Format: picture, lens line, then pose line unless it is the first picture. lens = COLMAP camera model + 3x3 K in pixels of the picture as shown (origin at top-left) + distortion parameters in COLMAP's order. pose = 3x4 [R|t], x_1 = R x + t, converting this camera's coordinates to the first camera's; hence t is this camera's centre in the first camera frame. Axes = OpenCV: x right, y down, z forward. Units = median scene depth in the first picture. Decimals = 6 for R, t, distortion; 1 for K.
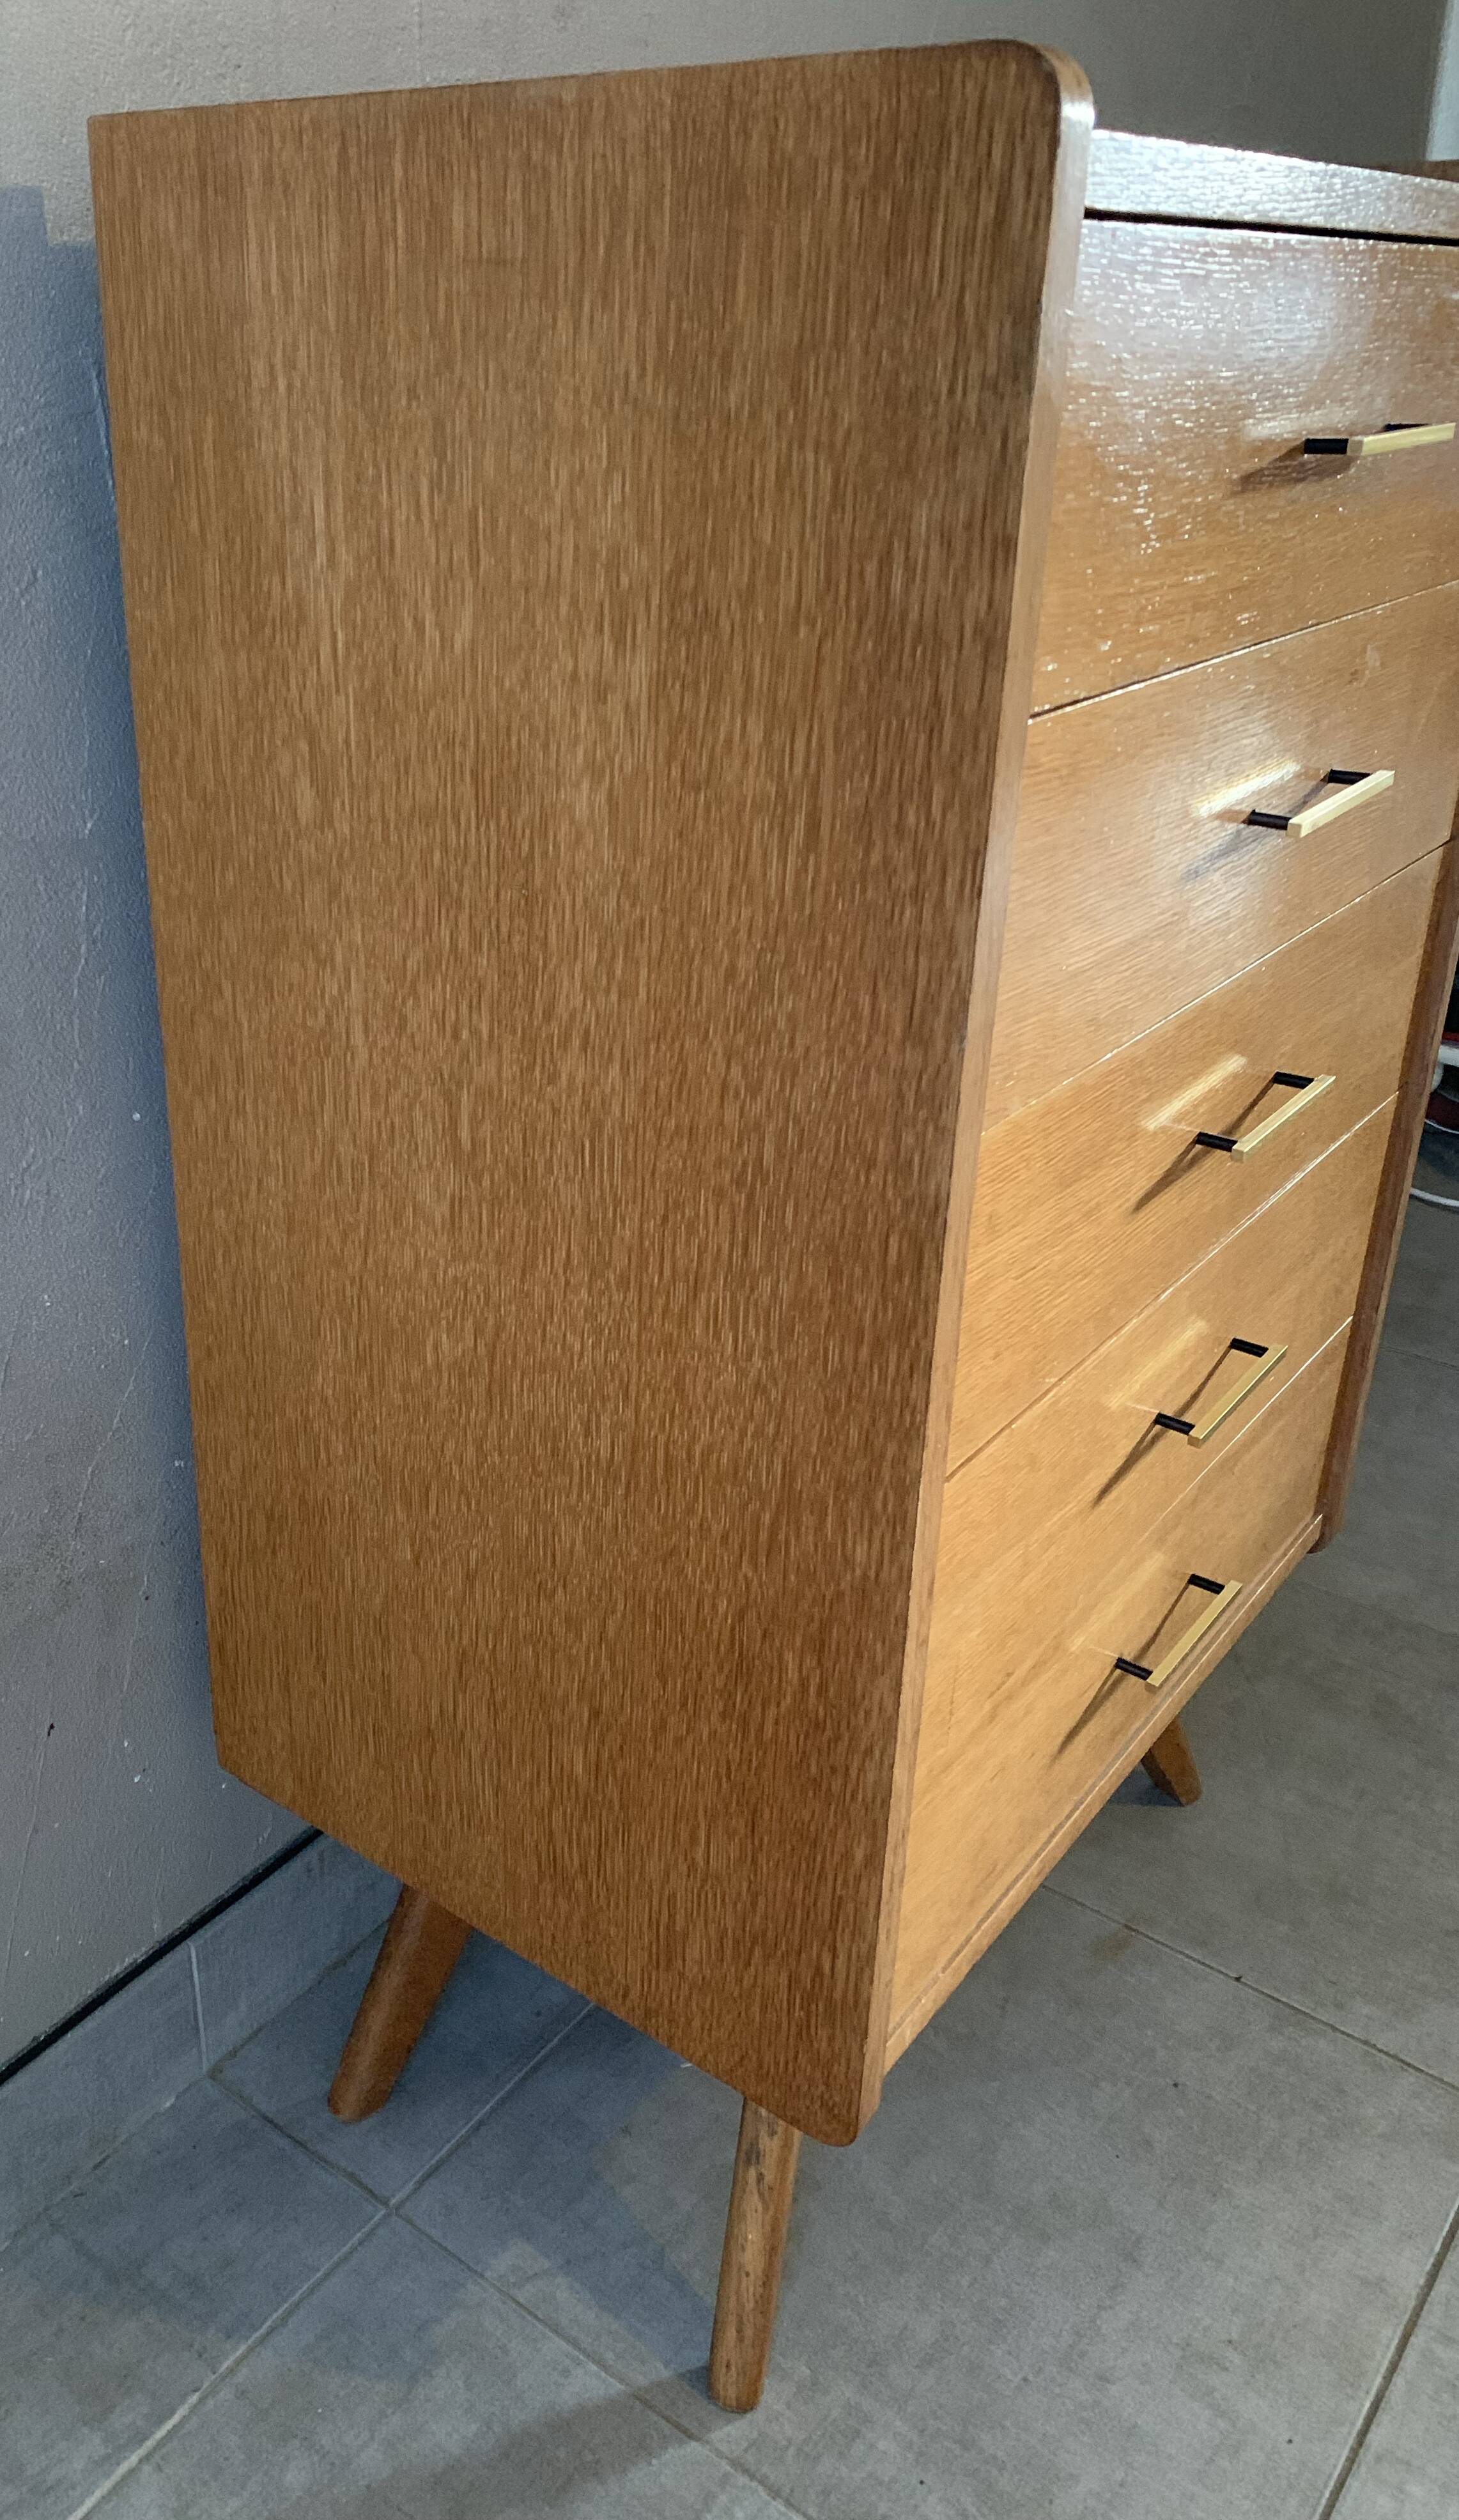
lens RADIAL K [[1974.0, 0, 532.7], [0, 1974.0, 1213.0], [0, 0, 1]] dist [0.033722, -0.021975]
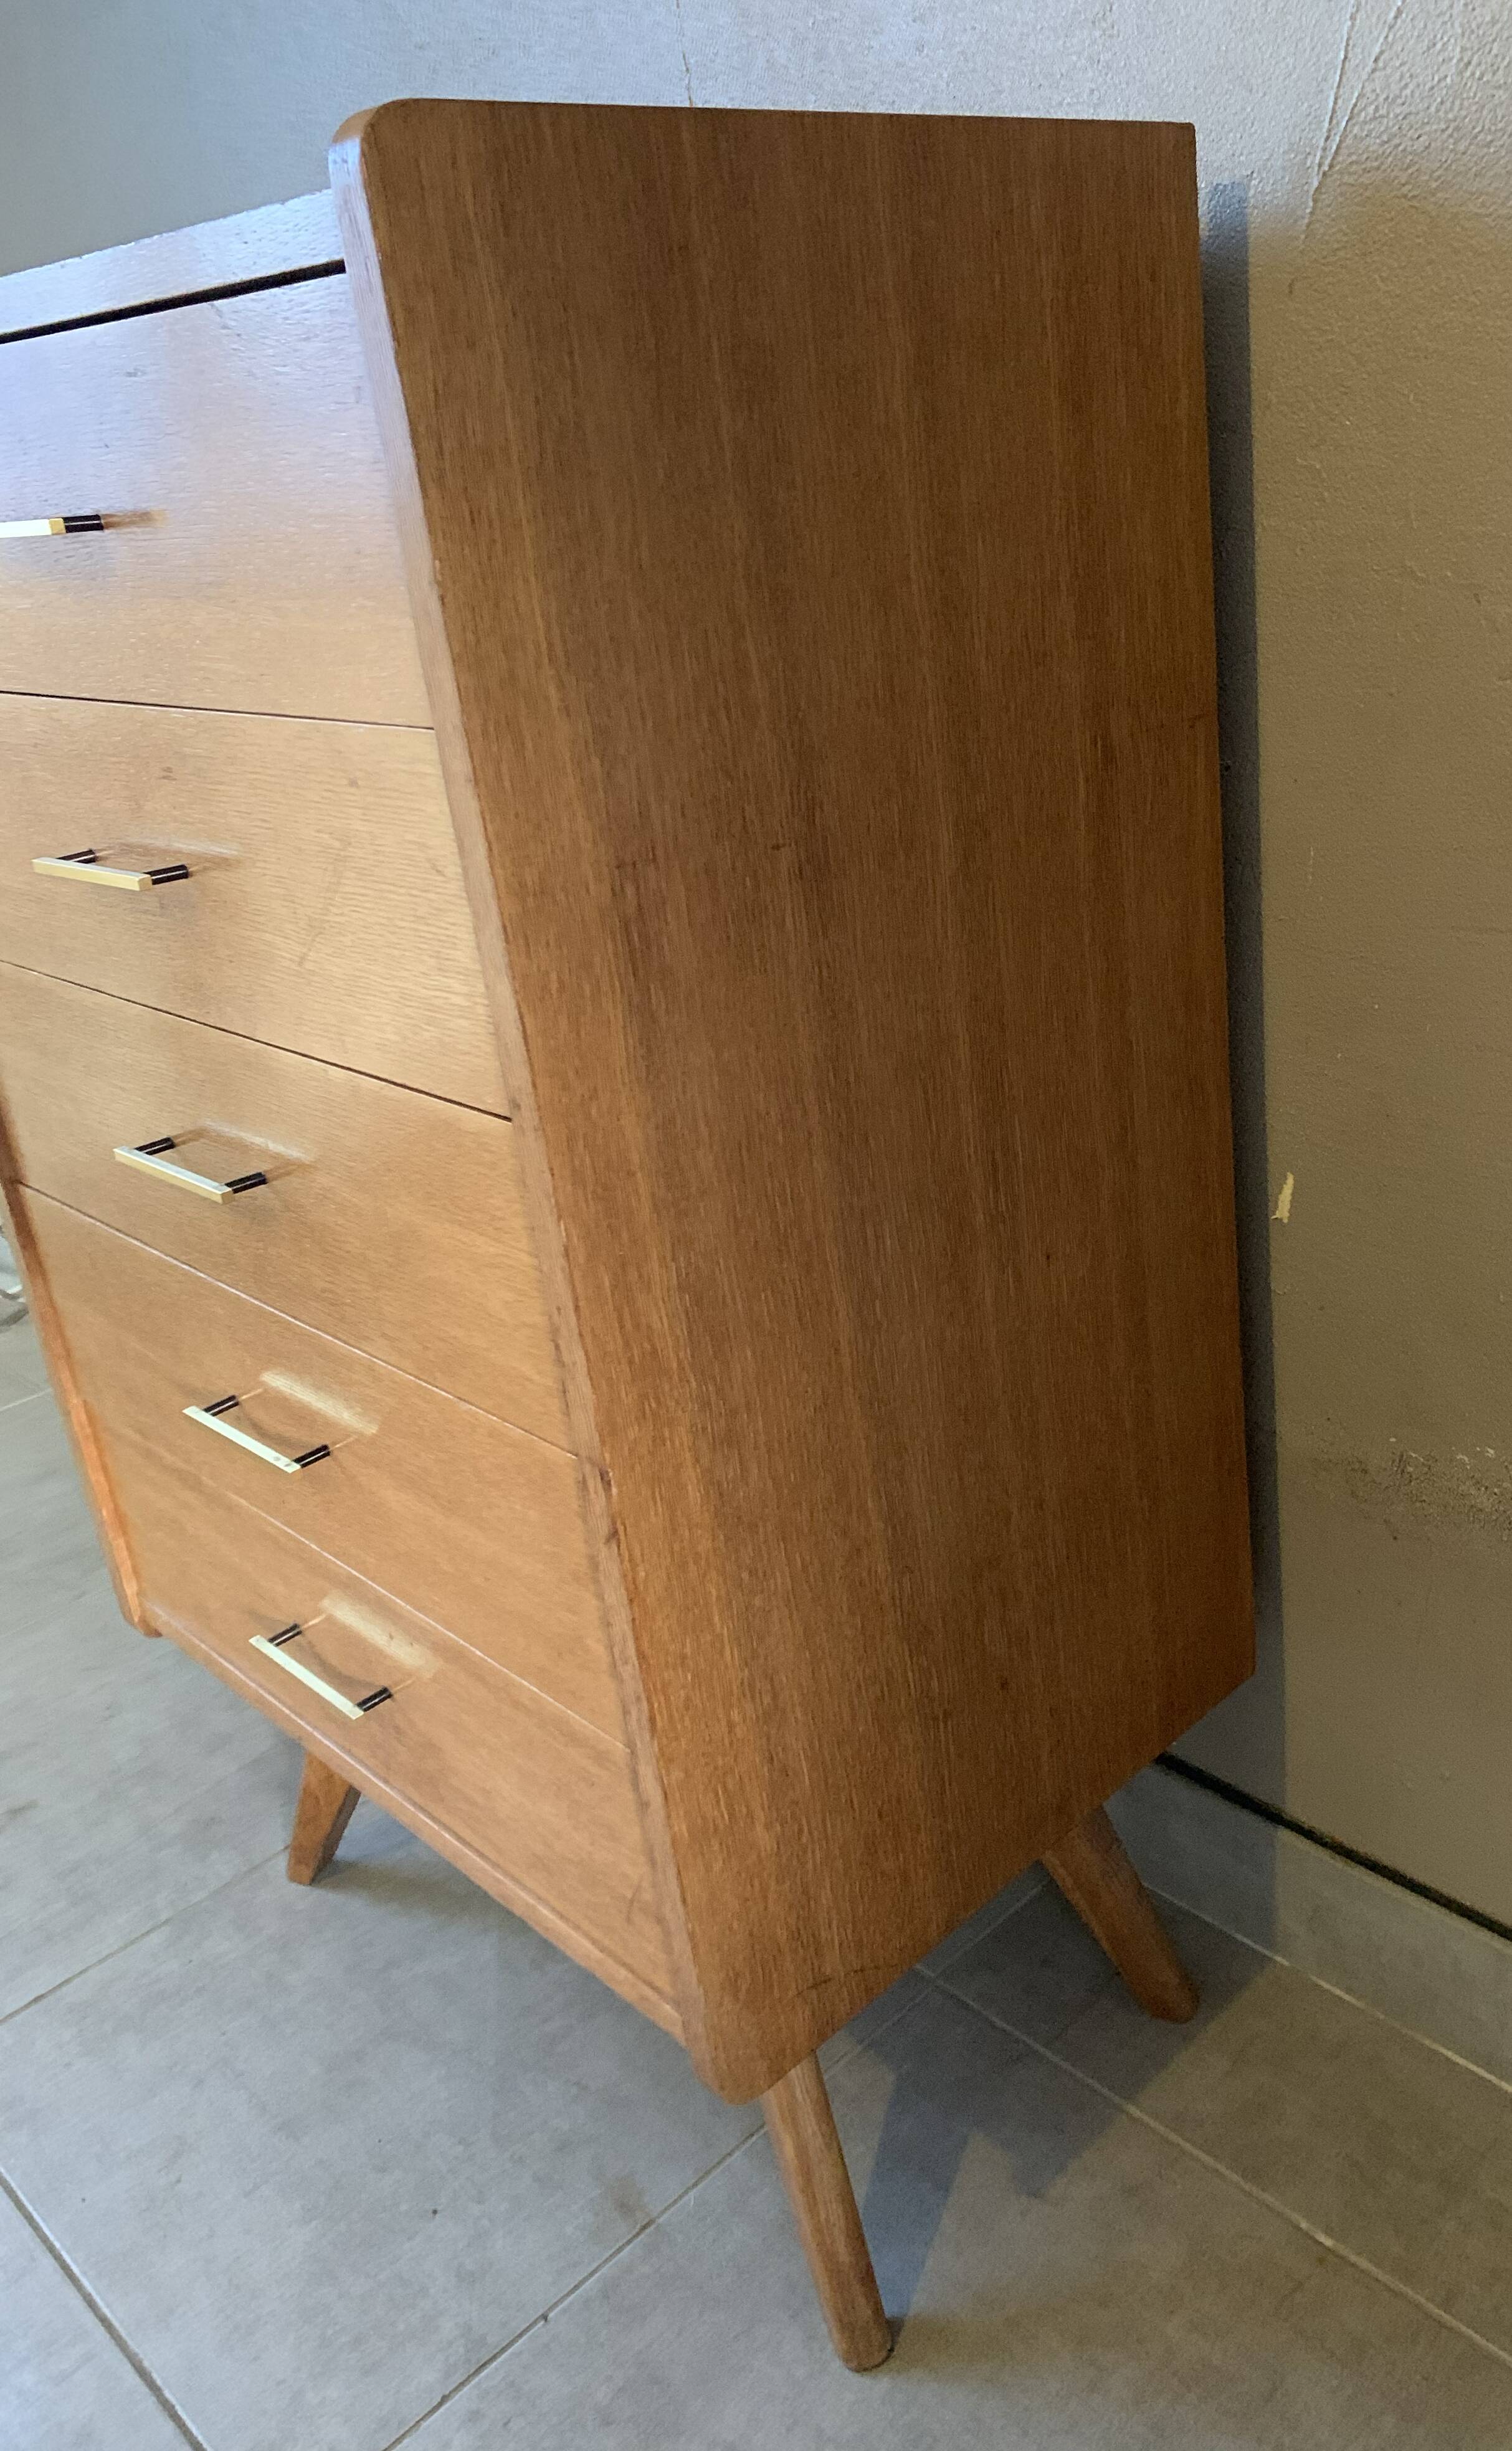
lens RADIAL K [[1927.8, 0, 944.2], [0, 1927.8, 1189.1], [0, 0, 1]] dist [0.041092, -0.036815]
pose [[-0.078221, 0.385248, -0.919492, 1.102743], [-0.329265, 0.860578, 0.388575, -0.487961], [0.940992, 0.333151, 0.059533, 1.140810]]
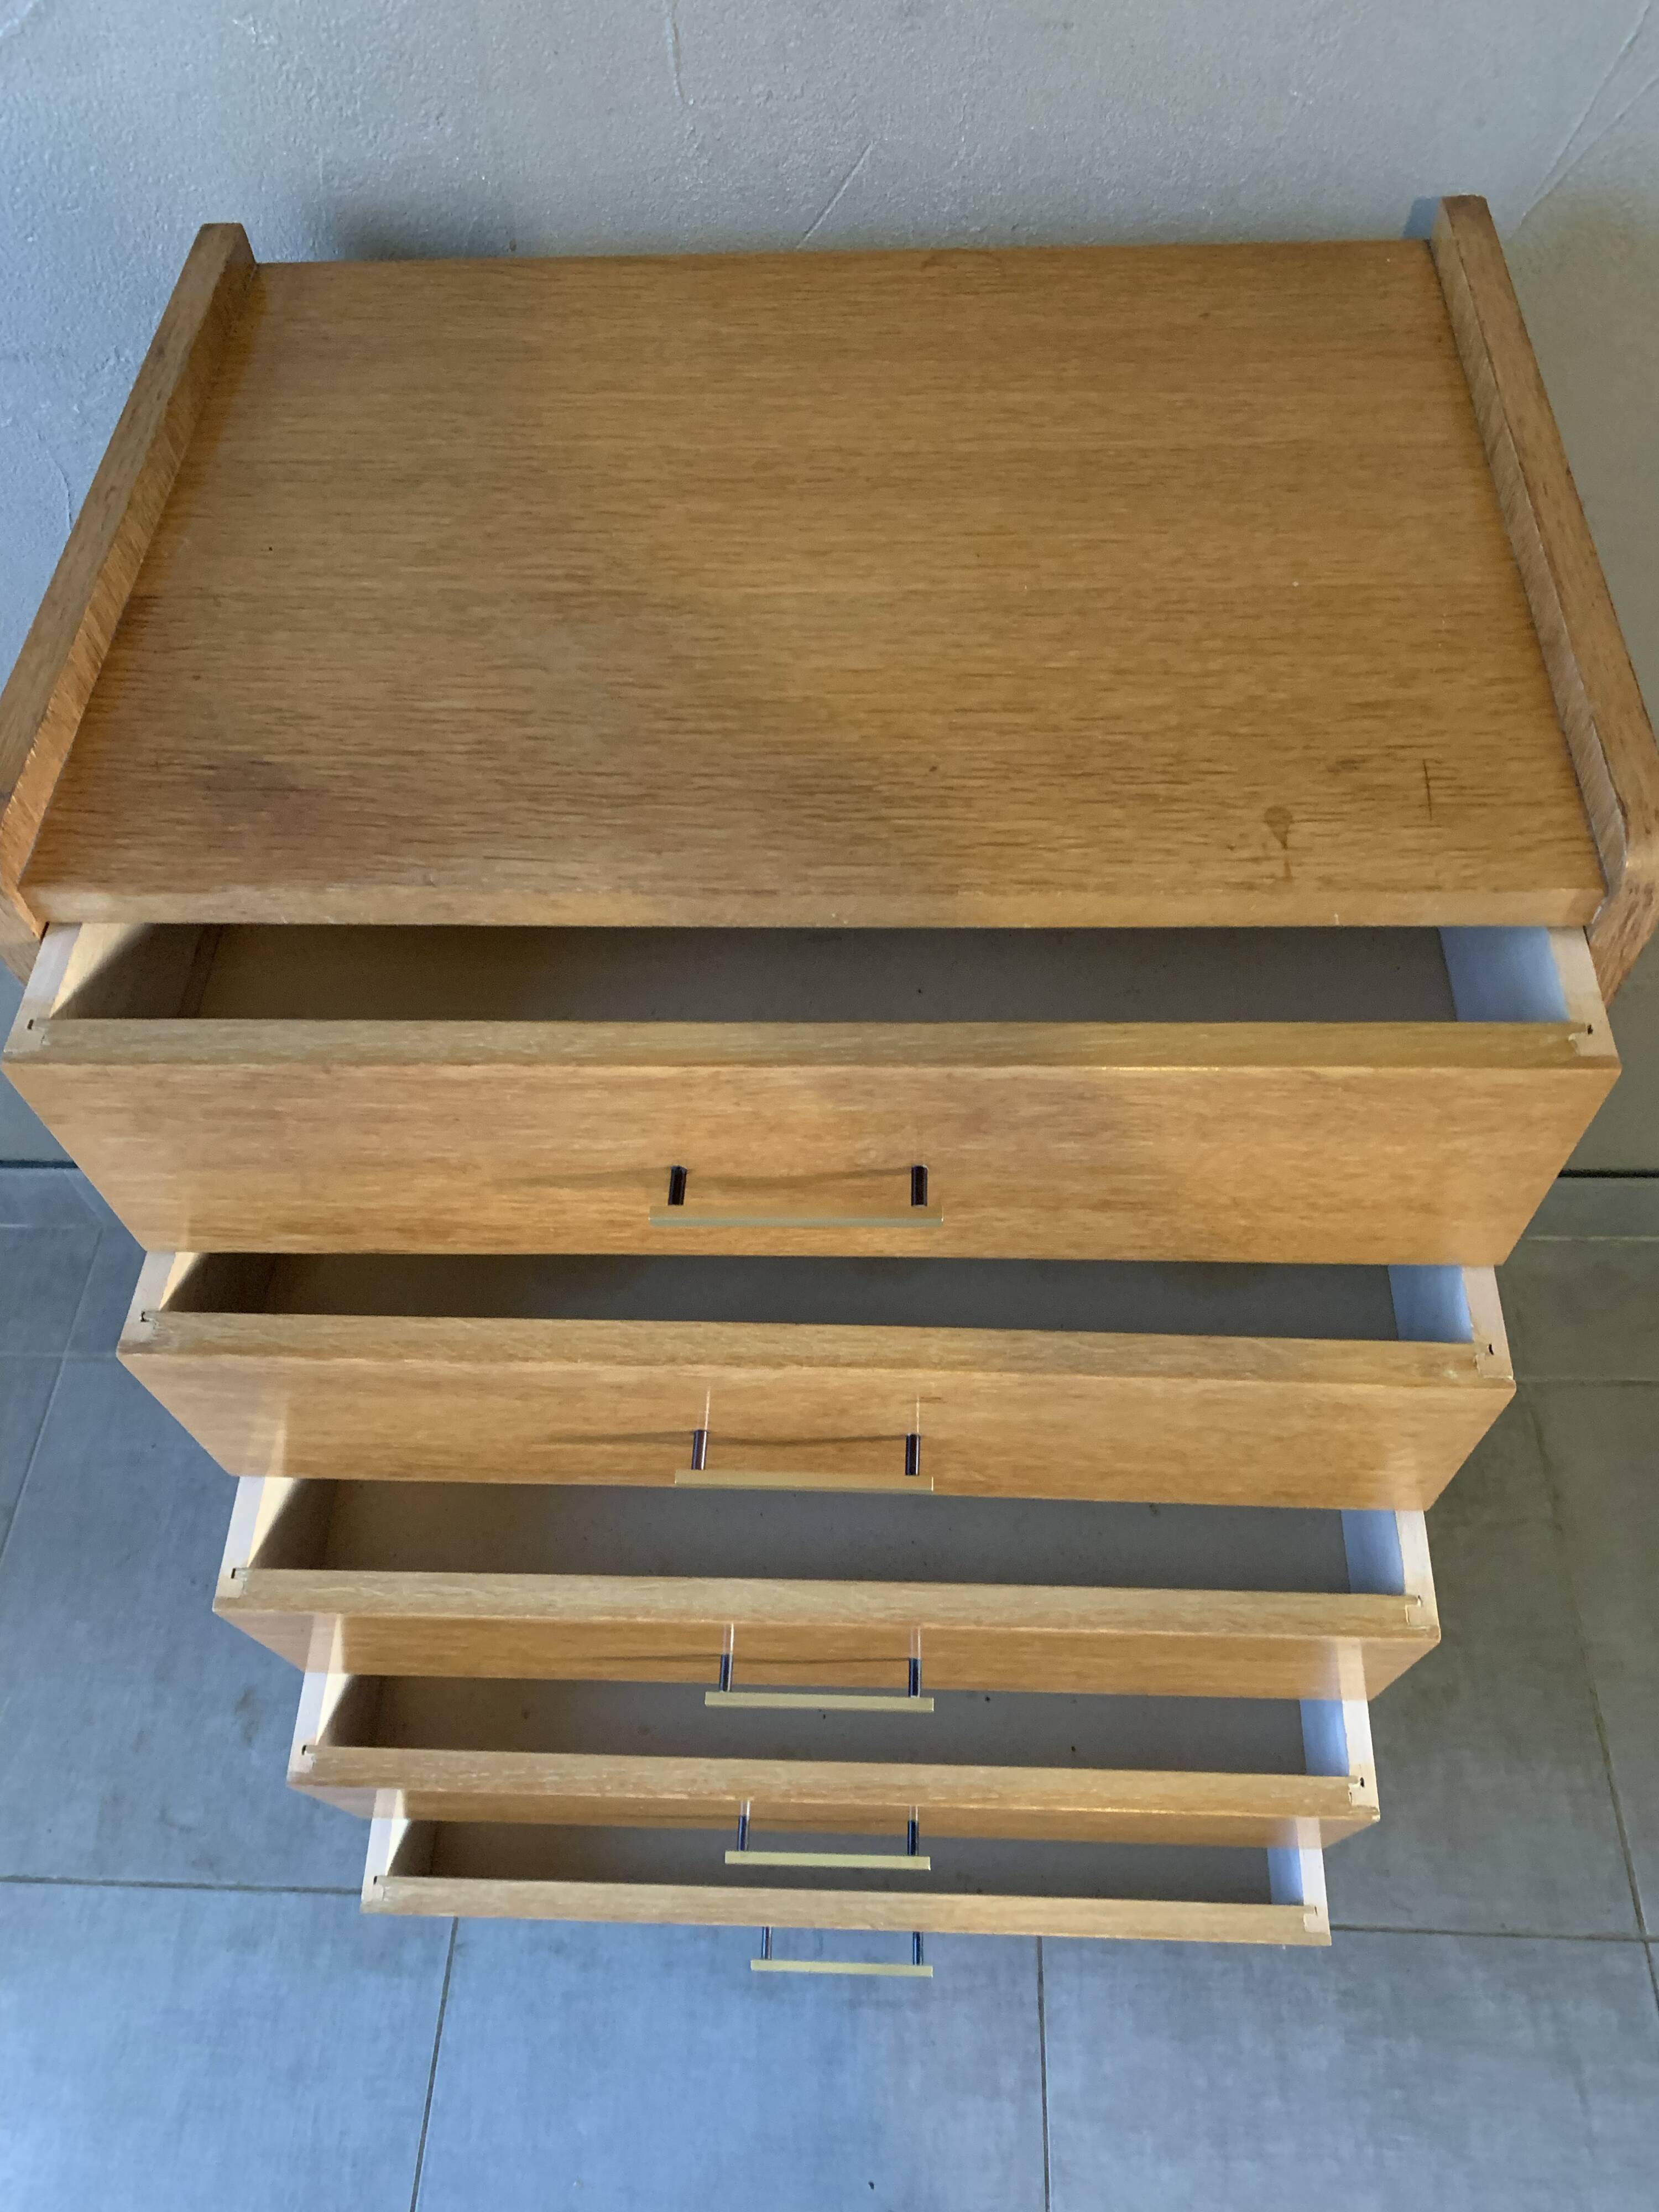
lens RADIAL K [[1697.6, 0, 819.8], [0, 1697.6, 1087.6], [0, 0, 1]] dist [0.012615, 0.002443]
pose [[0.603945, 0.649466, -0.462000, 0.631453], [-0.288782, 0.718580, 0.632651, -0.696177], [0.742870, -0.248669, 0.621537, 0.354533]]
